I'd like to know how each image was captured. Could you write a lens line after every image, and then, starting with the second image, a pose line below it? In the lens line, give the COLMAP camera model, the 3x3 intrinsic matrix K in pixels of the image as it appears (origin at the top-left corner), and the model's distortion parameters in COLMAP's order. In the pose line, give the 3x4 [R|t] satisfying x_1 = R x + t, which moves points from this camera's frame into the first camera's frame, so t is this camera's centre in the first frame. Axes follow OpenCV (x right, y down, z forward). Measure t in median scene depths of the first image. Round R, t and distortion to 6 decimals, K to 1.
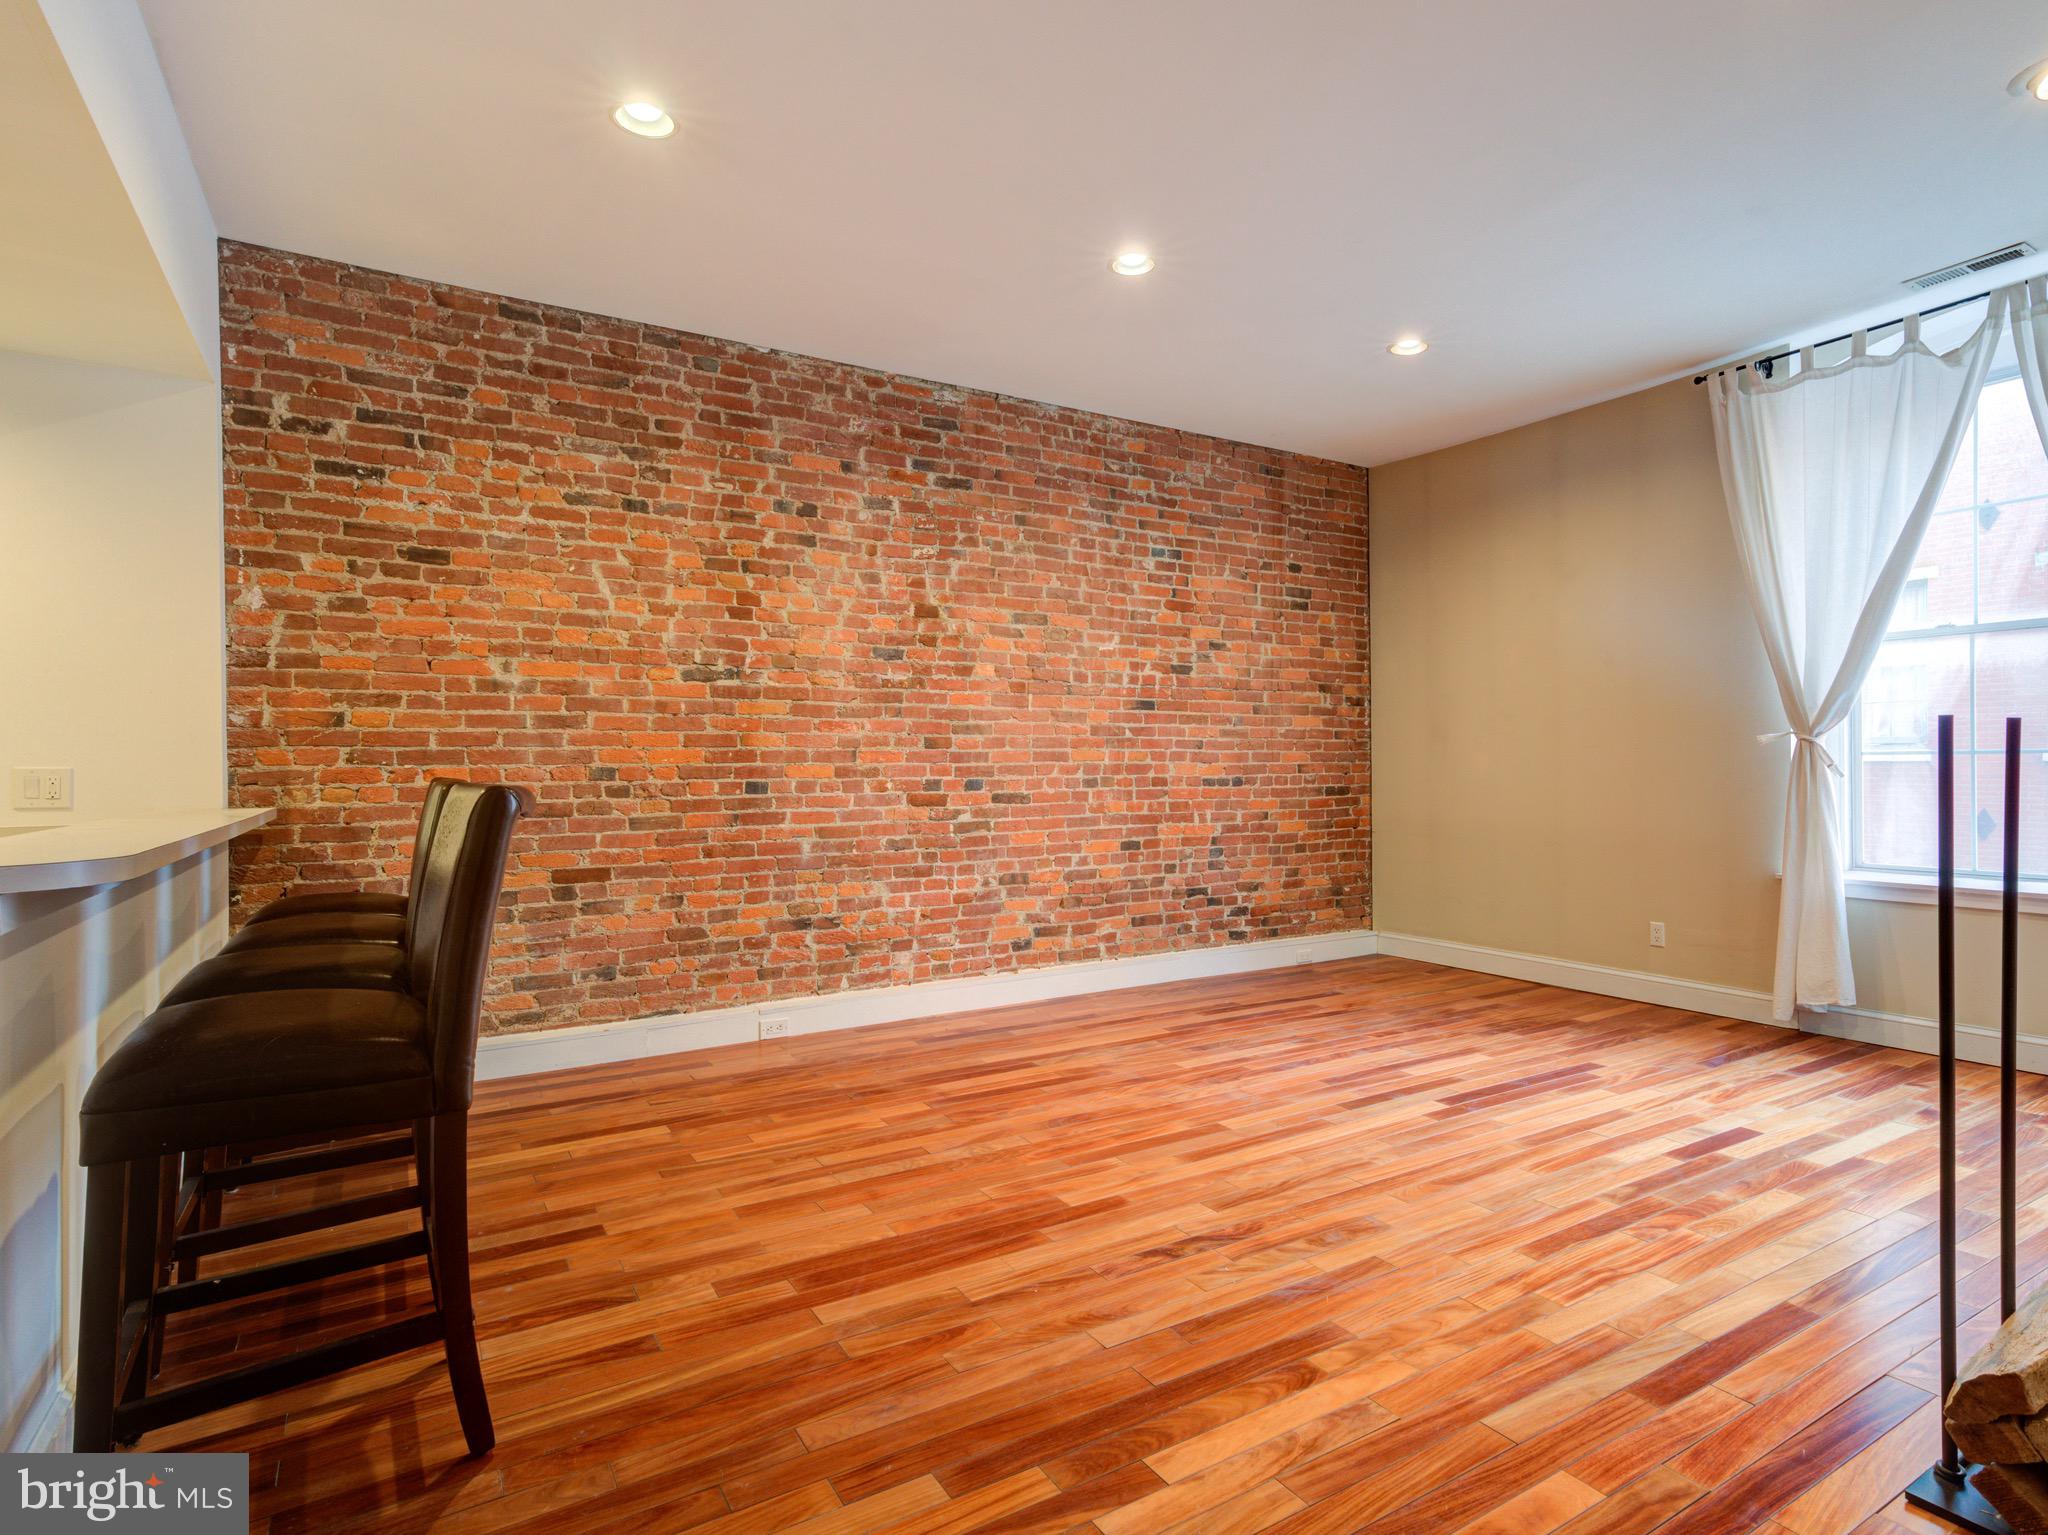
lens RADIAL K [[1063.3, 0, 1051.5], [0, 1063.3, 768.6], [0, 0, 1]] dist [-0.007663, 0.013594]
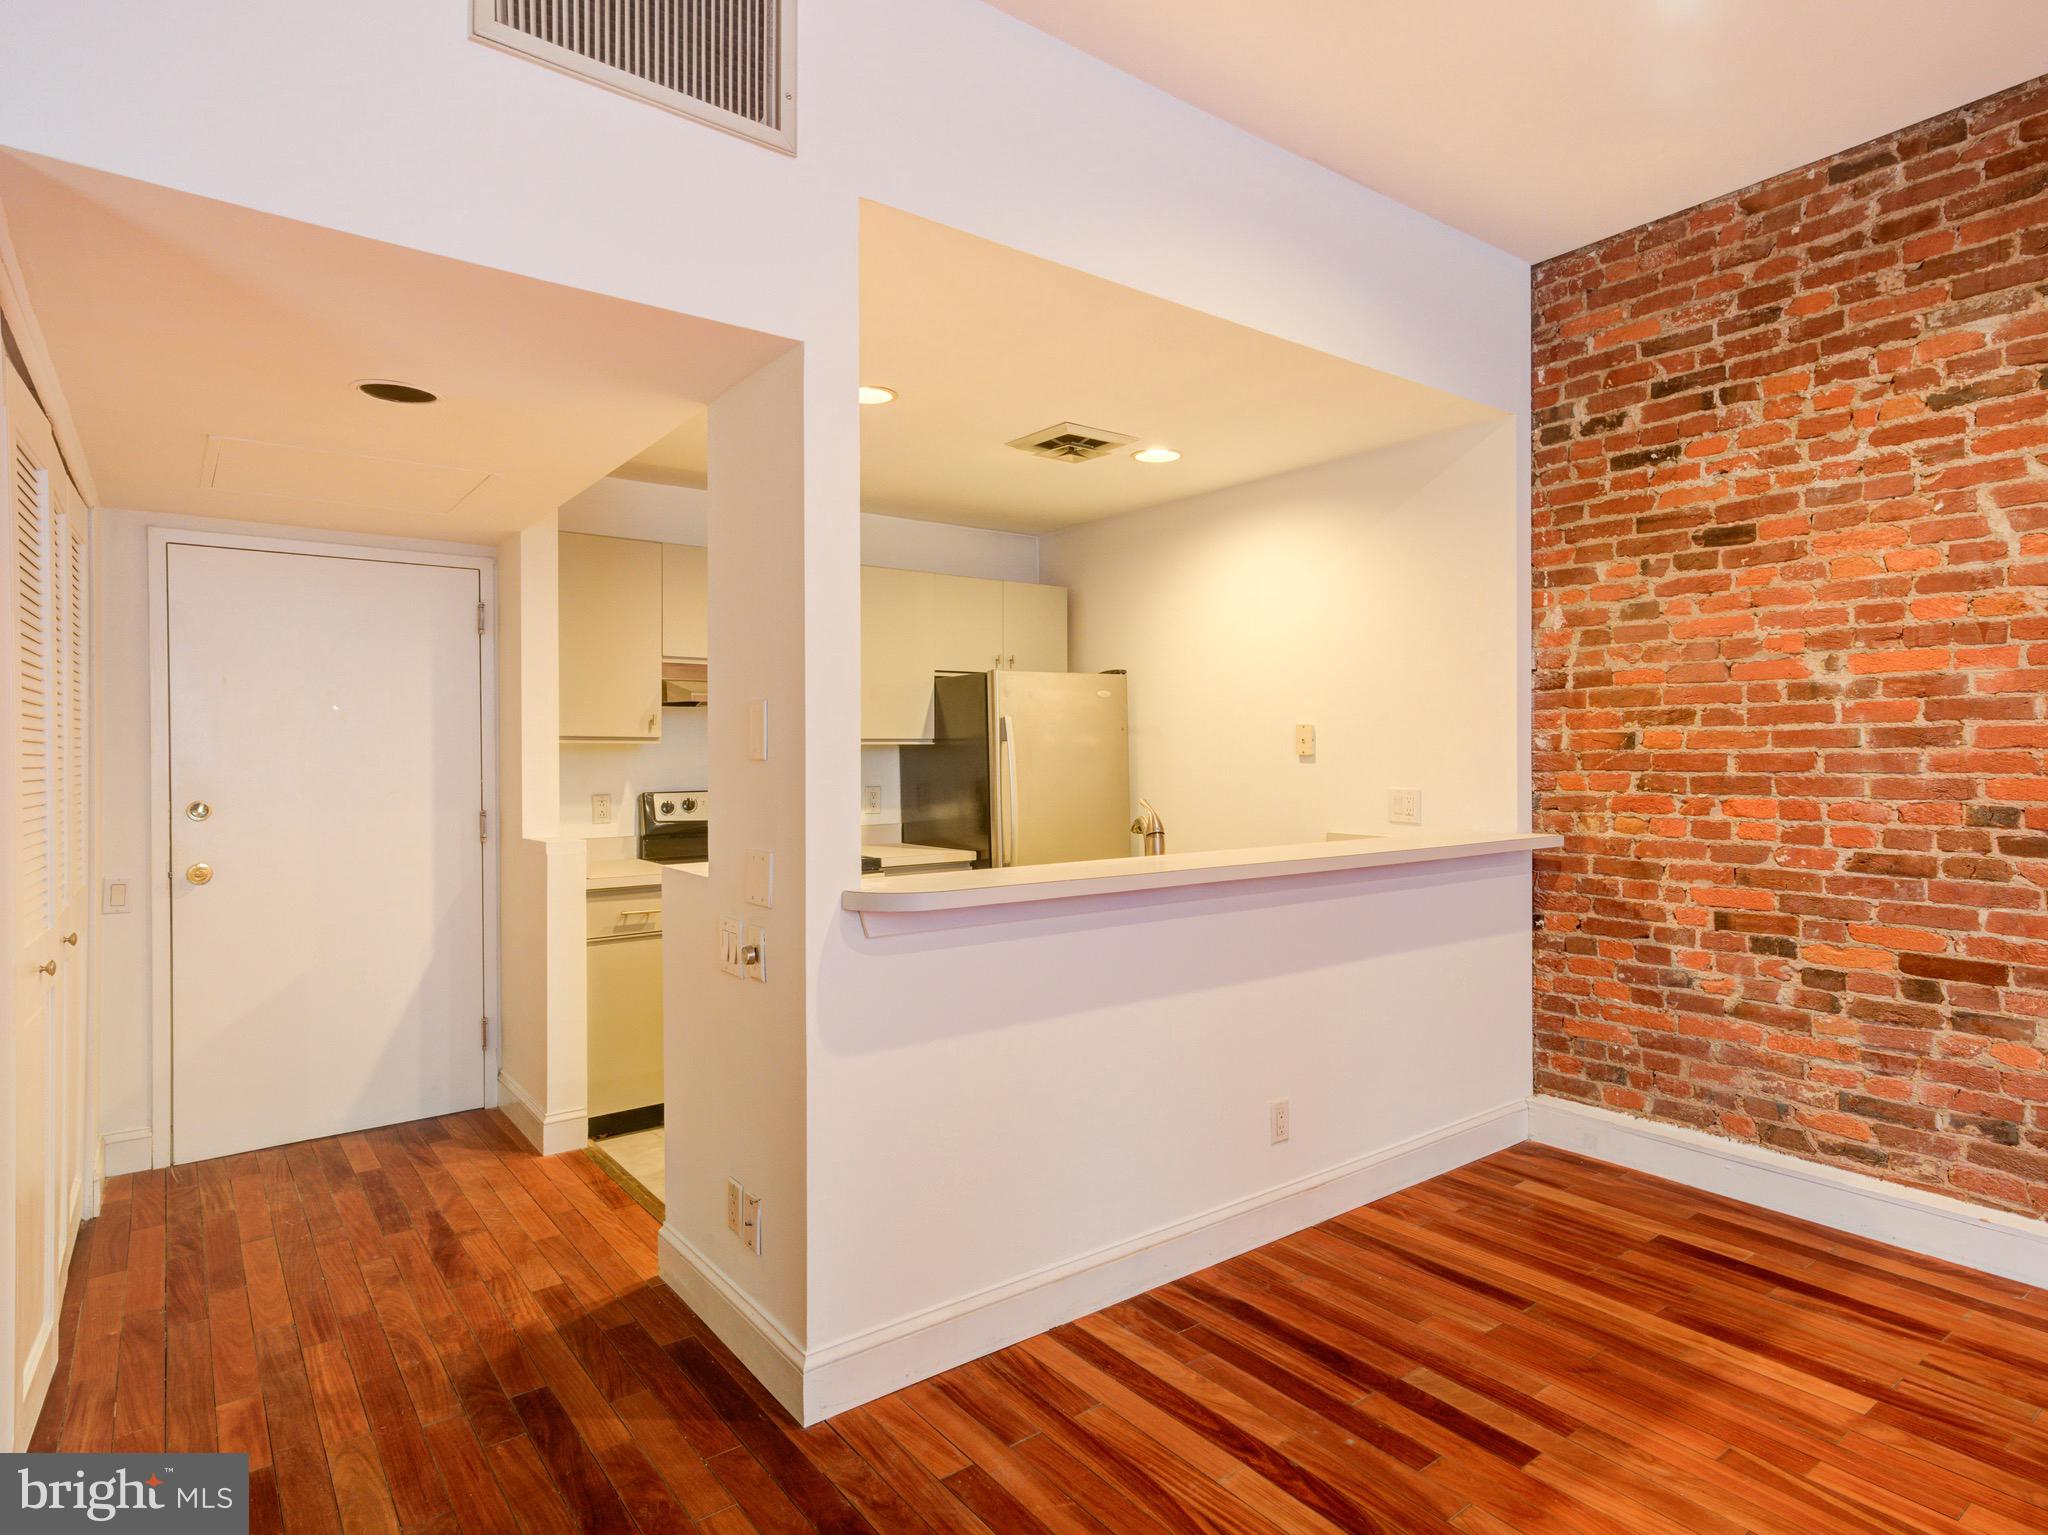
lens RADIAL K [[1122.8, 0, 1011.9], [0, 1122.8, 753.2], [0, 0, 1]] dist [0.003678, 0.014034]
pose [[0.101228, 0.006078, -0.994845, 0.199499], [-0.001566, 0.999981, 0.005950, -0.036900], [0.994862, 0.000956, 0.101236, 0.350253]]
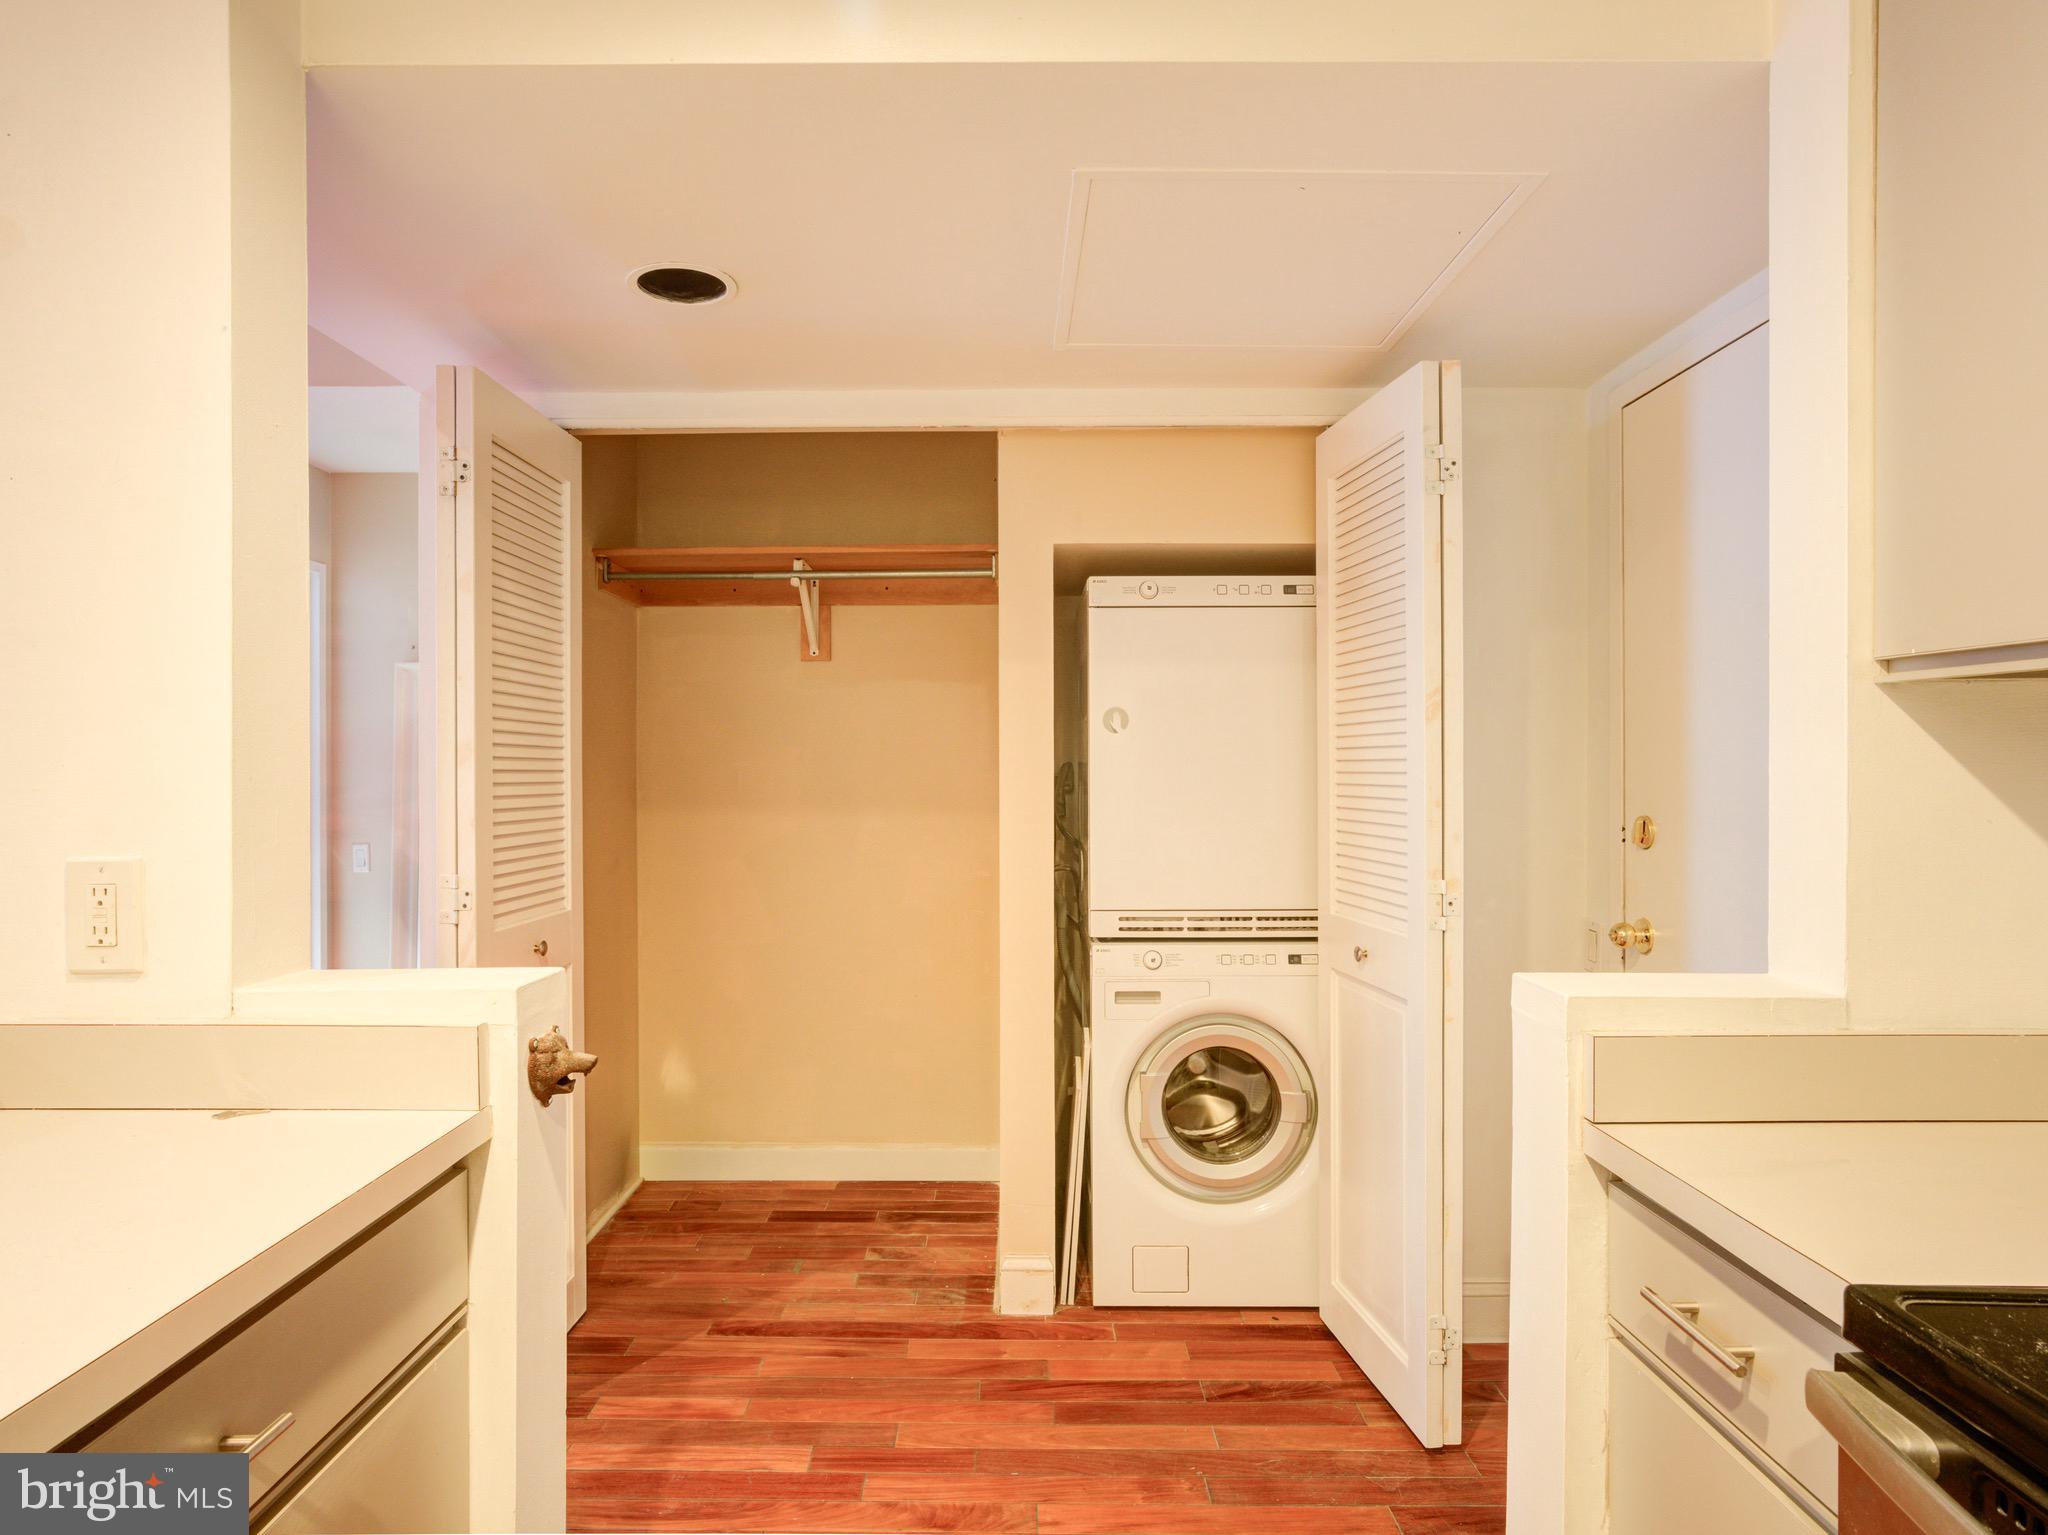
lens RADIAL K [[1166.0, 0, 1022.3], [0, 1166.0, 764.3], [0, 0, 1]] dist [0.004804, -0.000156]
pose [[-0.848976, 0.014689, 0.528227, -0.817094], [0.017497, 0.999847, 0.000317, -0.019521], [-0.528141, 0.009512, -0.849103, 0.429777]]
